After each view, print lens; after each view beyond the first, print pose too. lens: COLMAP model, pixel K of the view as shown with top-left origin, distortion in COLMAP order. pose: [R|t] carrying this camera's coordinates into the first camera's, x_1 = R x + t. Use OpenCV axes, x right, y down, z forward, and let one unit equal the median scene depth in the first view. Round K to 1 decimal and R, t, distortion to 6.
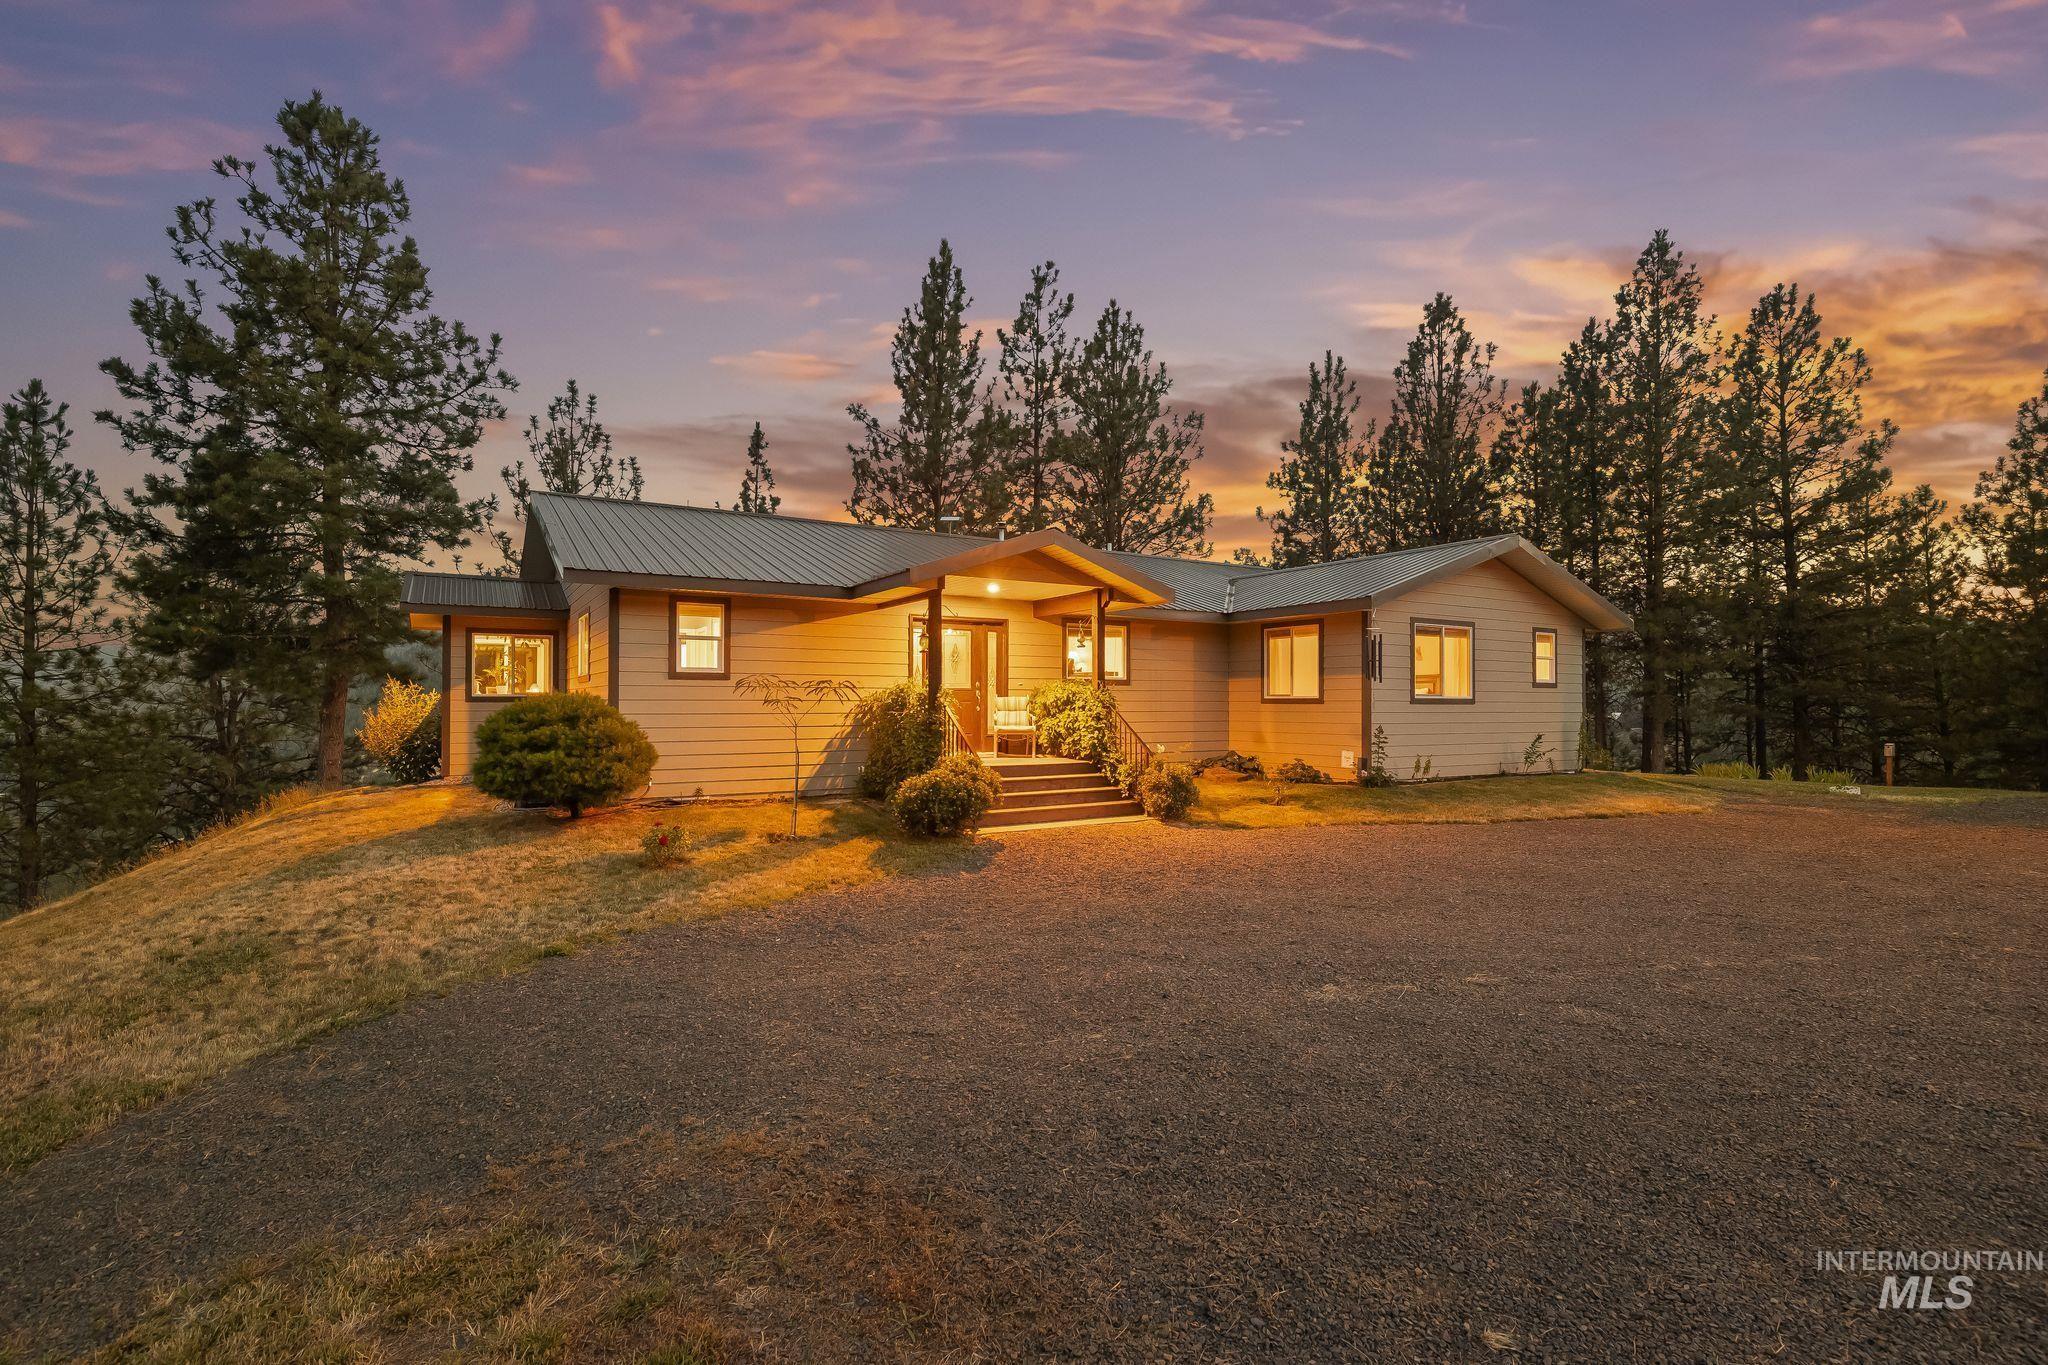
lens RADIAL K [[941.1, 0, 1023.8], [0, 941.1, 686.5], [0, 0, 1]] dist [-0.000151, -0.000553]
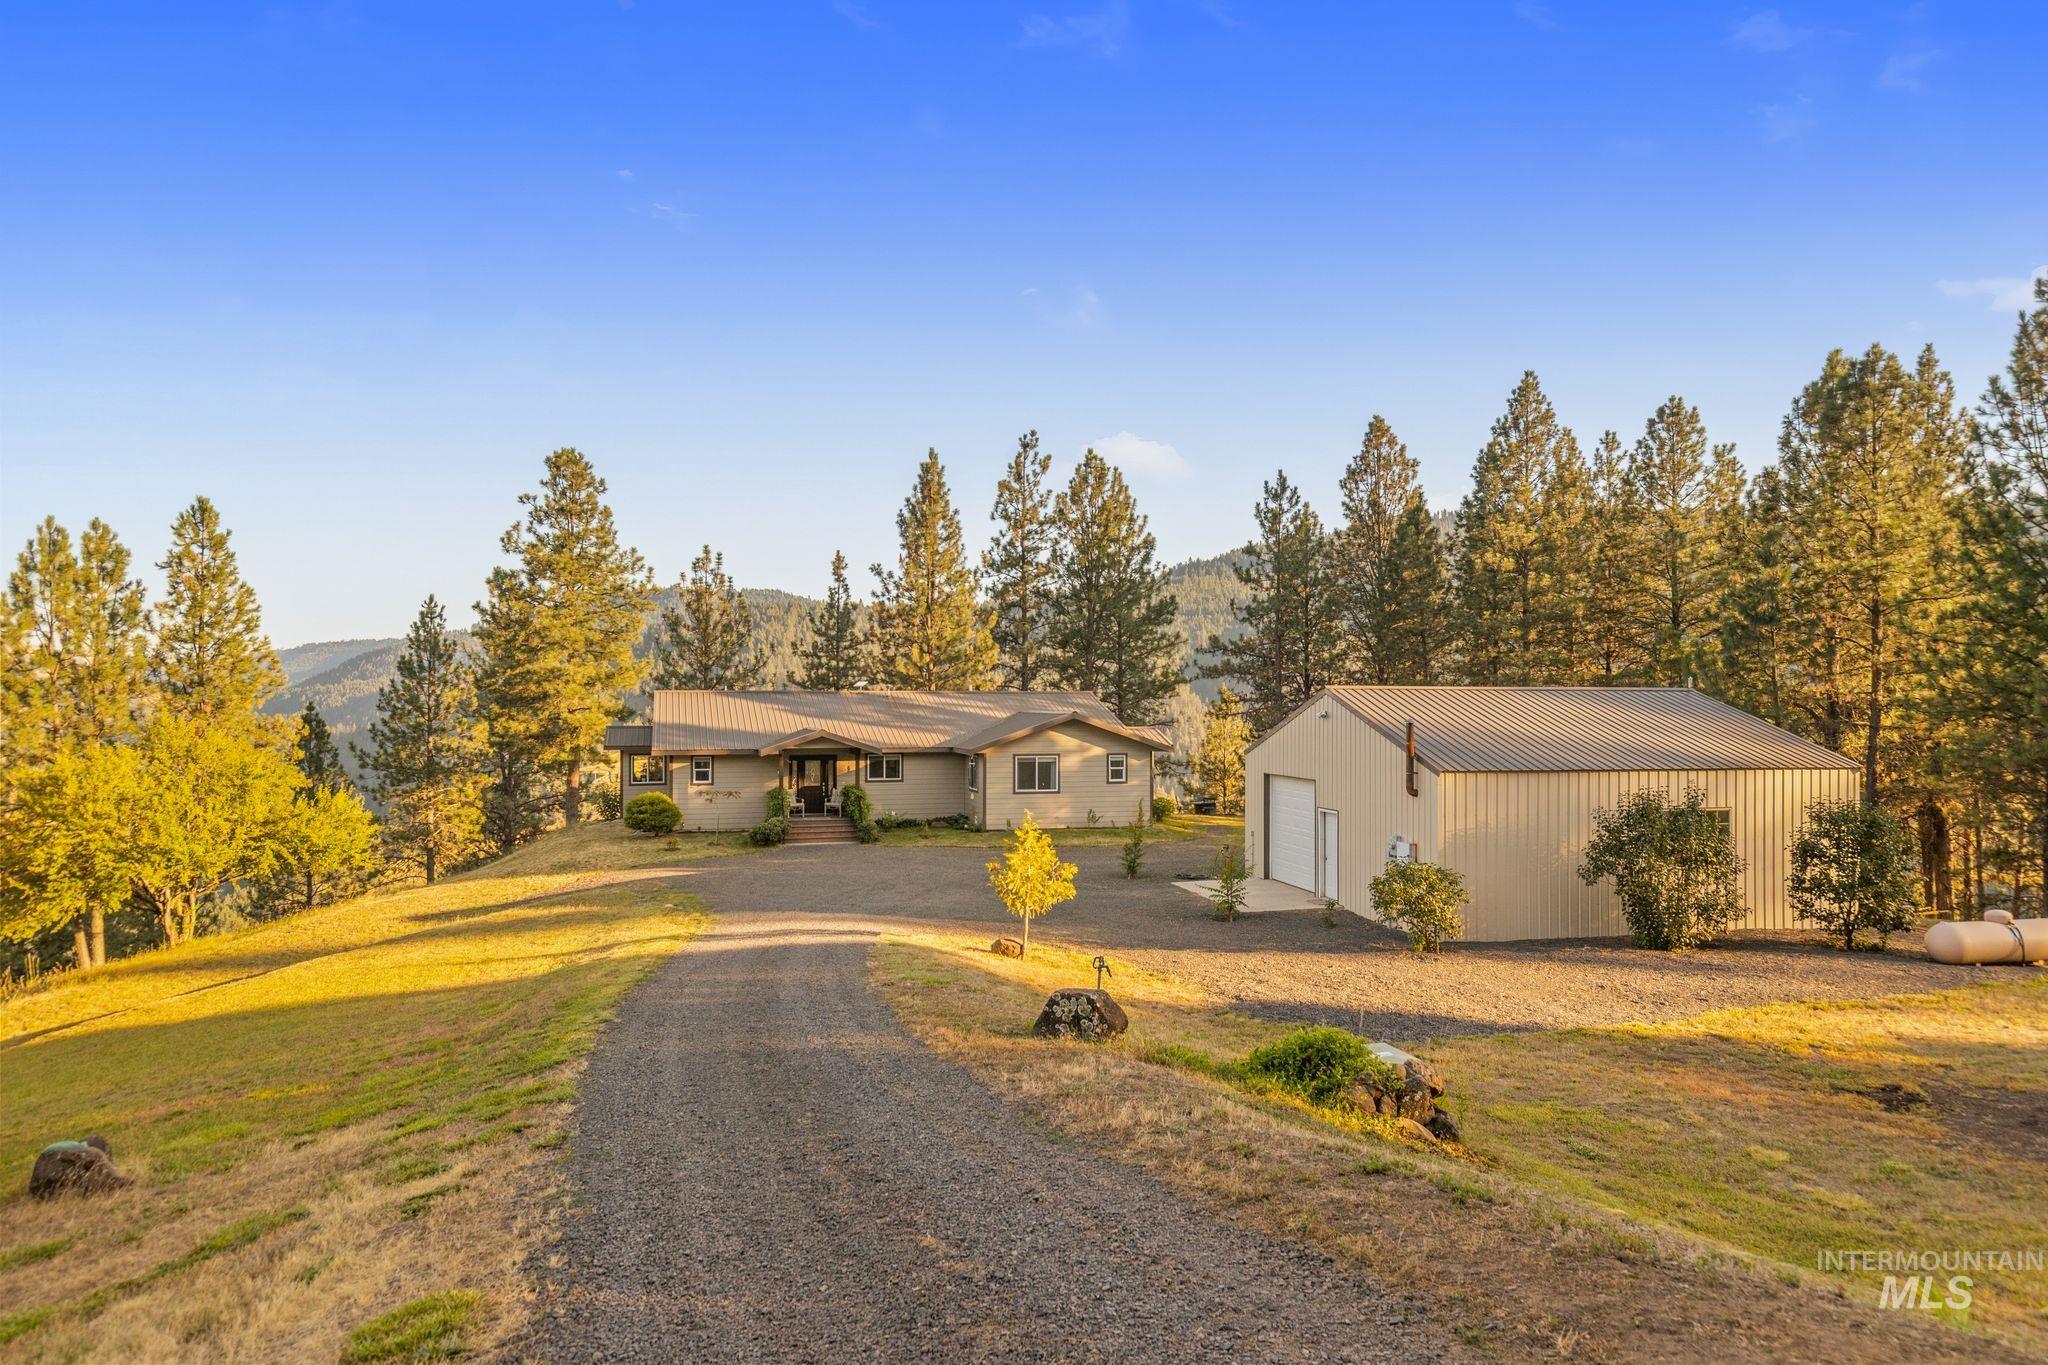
lens RADIAL K [[1310.6, 0, 1019.3], [0, 1310.6, 679.8], [0, 0, 1]] dist [0.011340, 0.002264]
pose [[0.959795, -0.007235, -0.280609, 0.526322], [0.007206, 0.999973, -0.001135, -0.099704], [0.280610, -0.000933, 0.959821, -0.777124]]
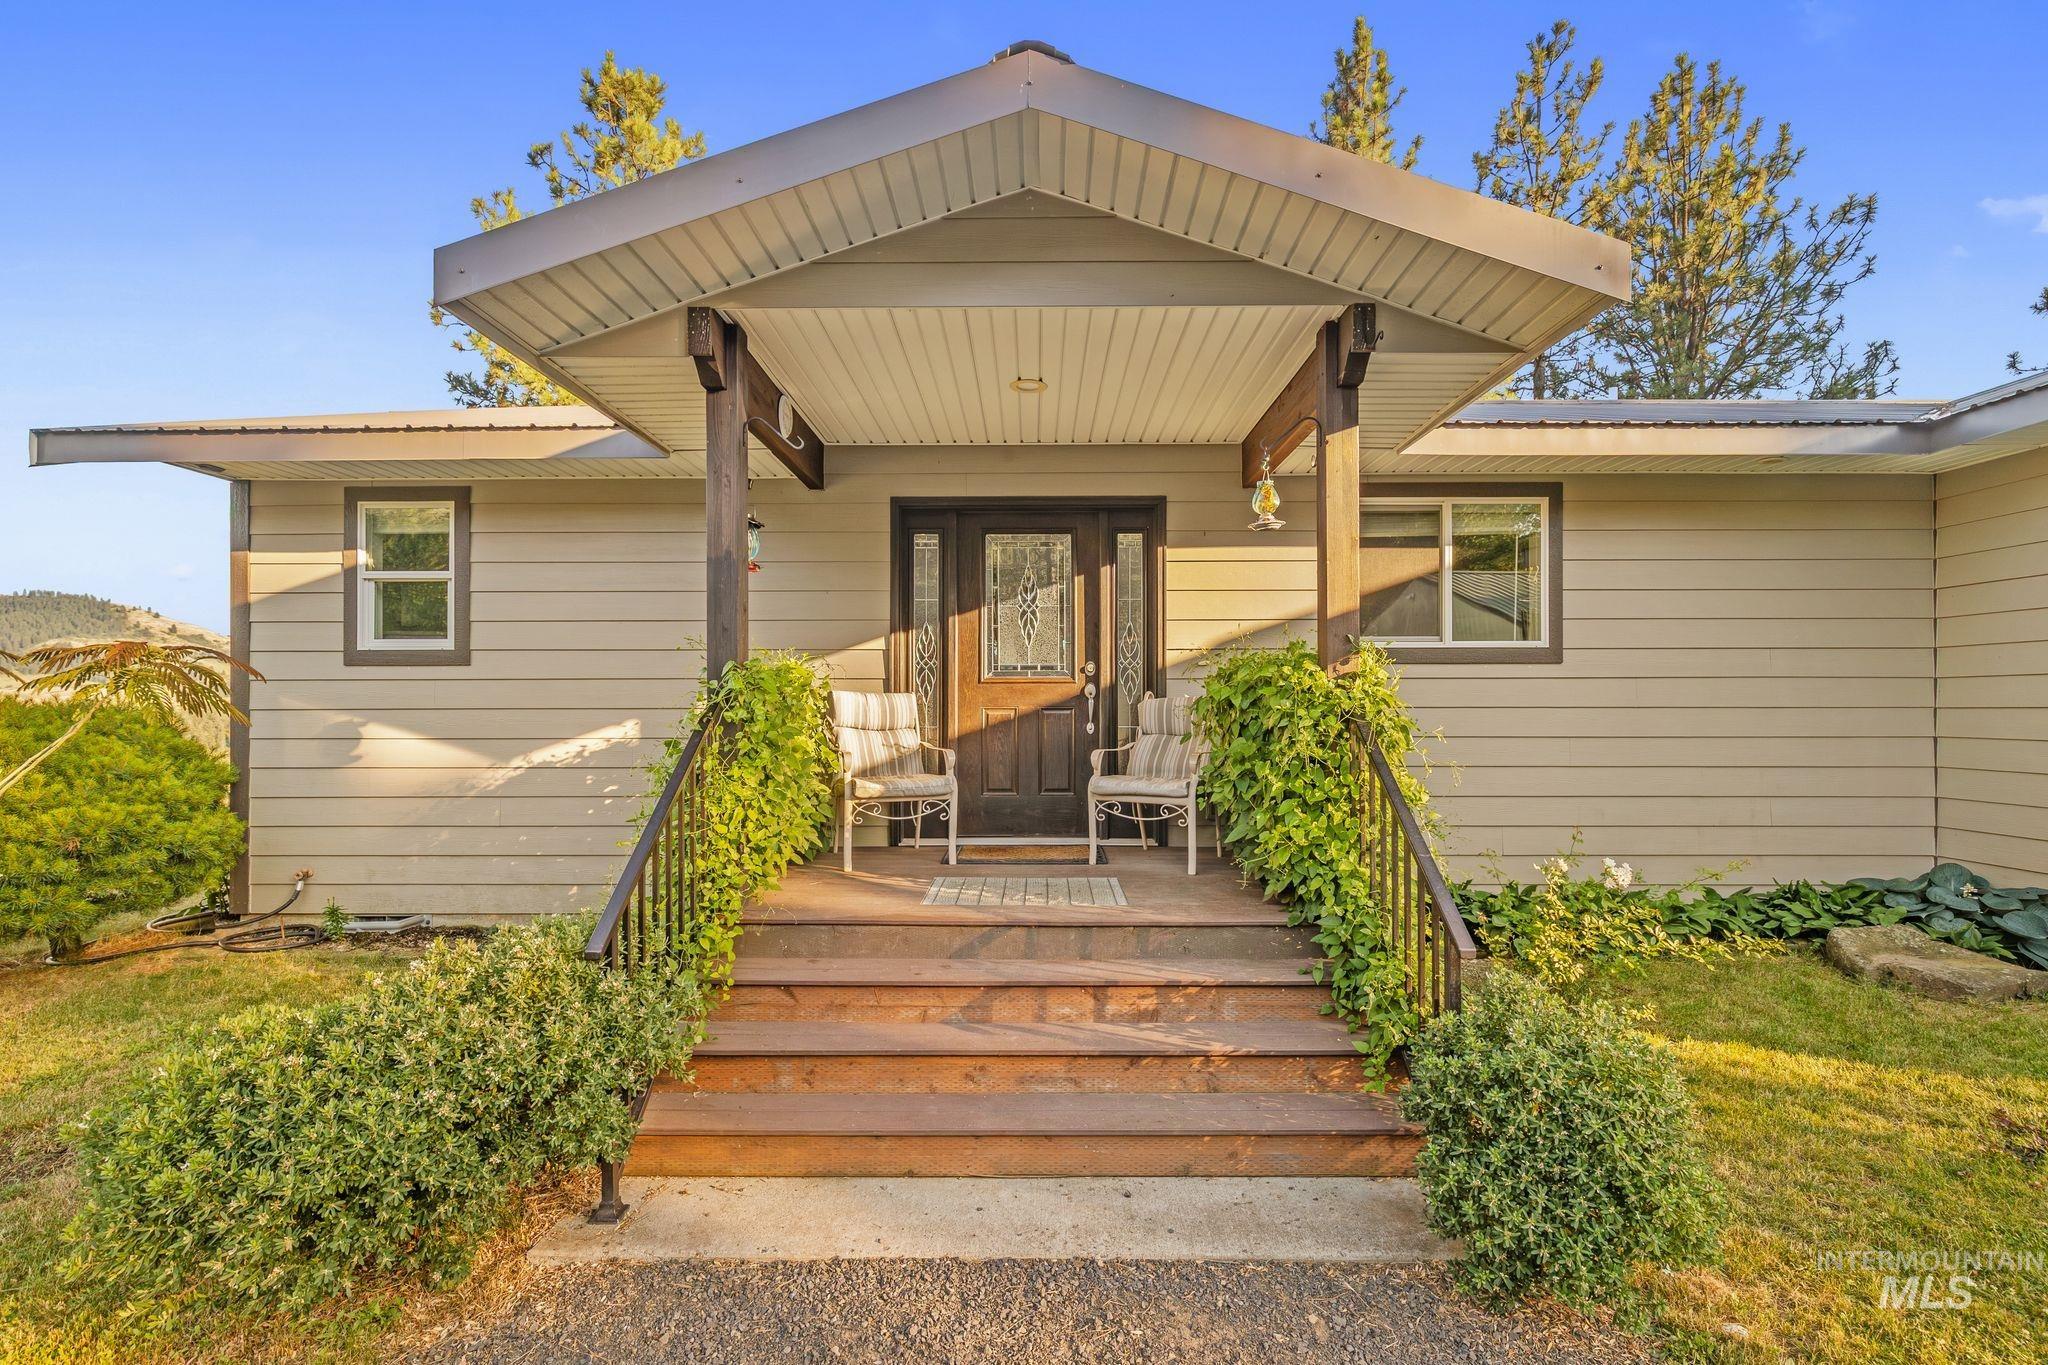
lens RADIAL K [[941.1, 0, 1027.2], [0, 941.1, 690.2], [0, 0, 1]] dist [-0.000151, -0.000553]
pose [[0.848994, -0.007178, -0.528354, 0.056517], [0.008202, 0.999966, -0.000406, 0.002902], [0.528340, -0.003989, 0.849024, 0.260246]]
